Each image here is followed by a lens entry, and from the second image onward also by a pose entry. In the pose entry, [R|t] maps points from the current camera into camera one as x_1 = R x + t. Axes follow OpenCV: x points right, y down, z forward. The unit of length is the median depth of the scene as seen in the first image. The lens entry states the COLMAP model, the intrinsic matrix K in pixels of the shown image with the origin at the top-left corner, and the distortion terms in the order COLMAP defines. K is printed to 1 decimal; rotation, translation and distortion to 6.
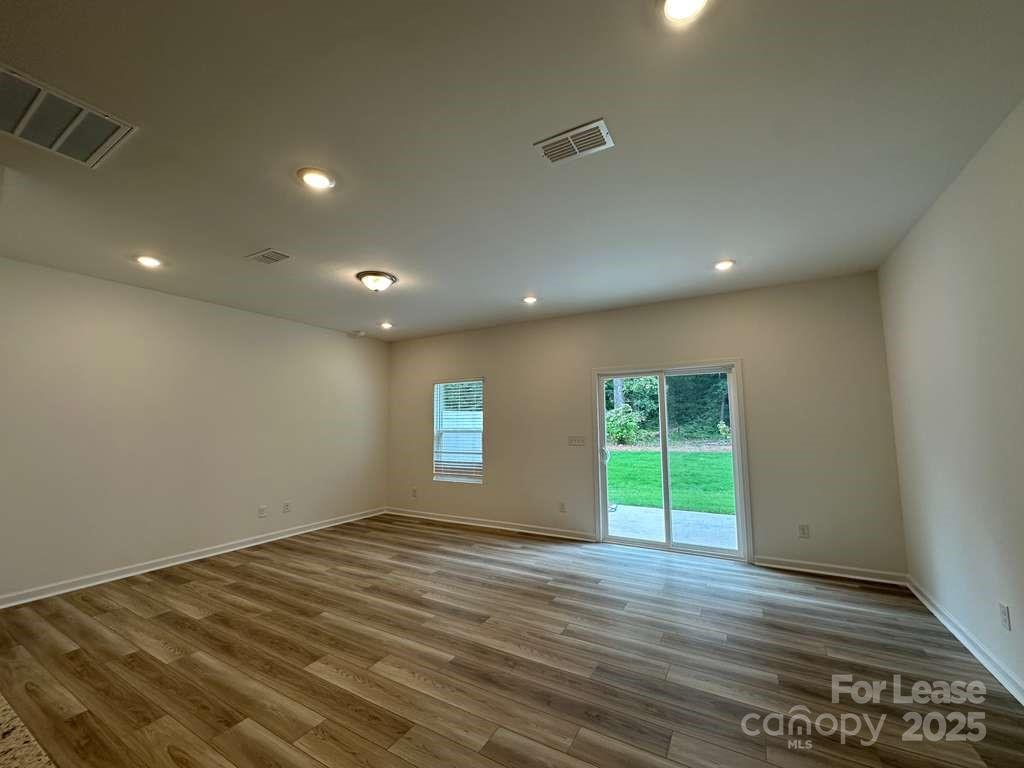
lens RADIAL K [[407.9, 0, 509.4], [0, 407.9, 384.2], [0, 0, 1]] dist [-0.002624, 0.000241]
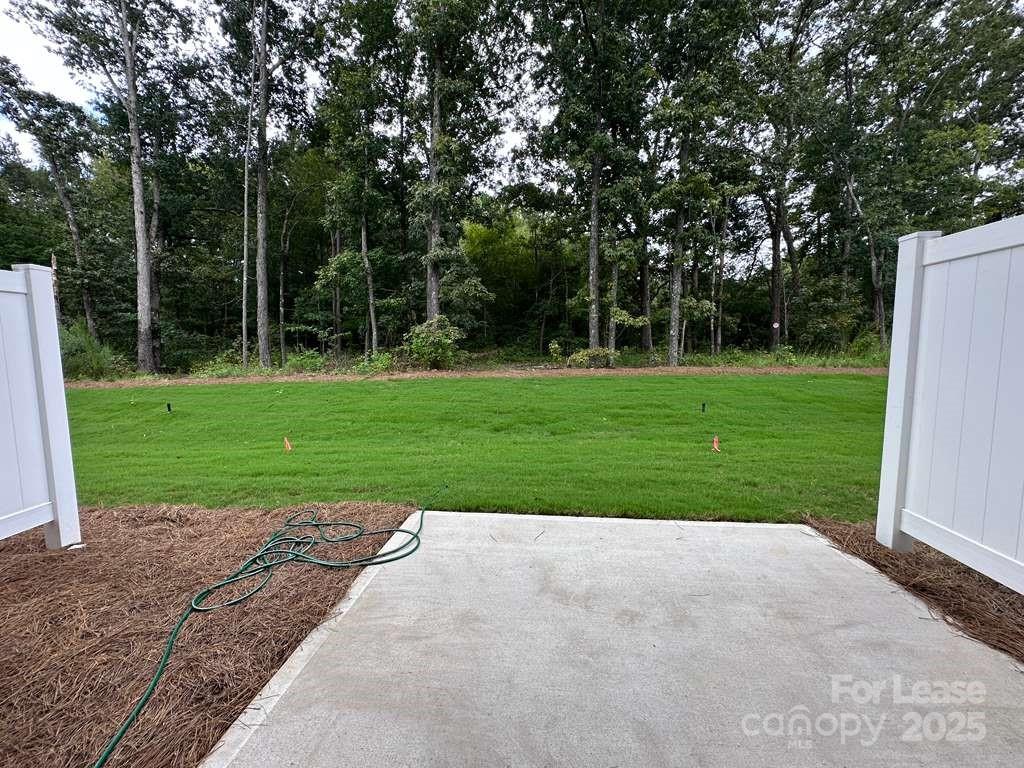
lens RADIAL K [[407.9, 0, 509.4], [0, 407.9, 384.2], [0, 0, 1]] dist [-0.002624, 0.000241]
pose [[0.902959, -0.030078, 0.428672, 0.318413], [-0.048129, 0.984193, 0.170436, 0.167899], [-0.427022, -0.174528, 0.887238, 1.145014]]
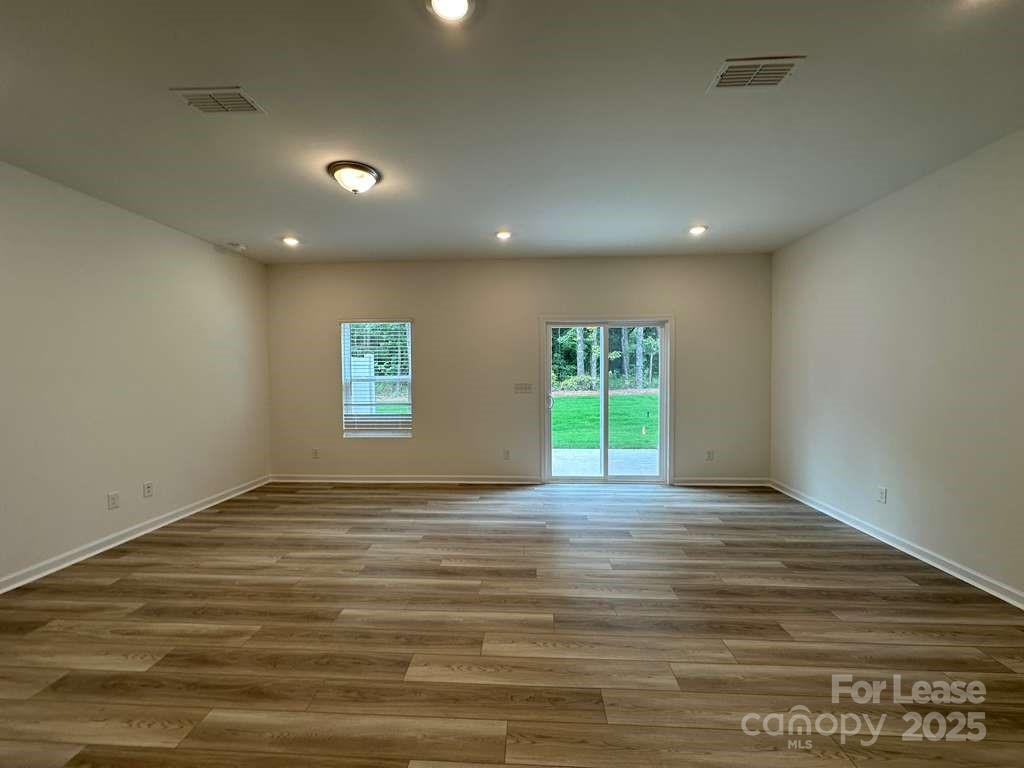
lens RADIAL K [[407.9, 0, 509.4], [0, 407.9, 384.2], [0, 0, 1]] dist [-0.002624, 0.000241]
pose [[0.893643, -0.012093, 0.448616, -0.376999], [-0.043941, 0.992476, 0.114284, 0.019750], [-0.446622, -0.121842, 0.886388, 0.159817]]
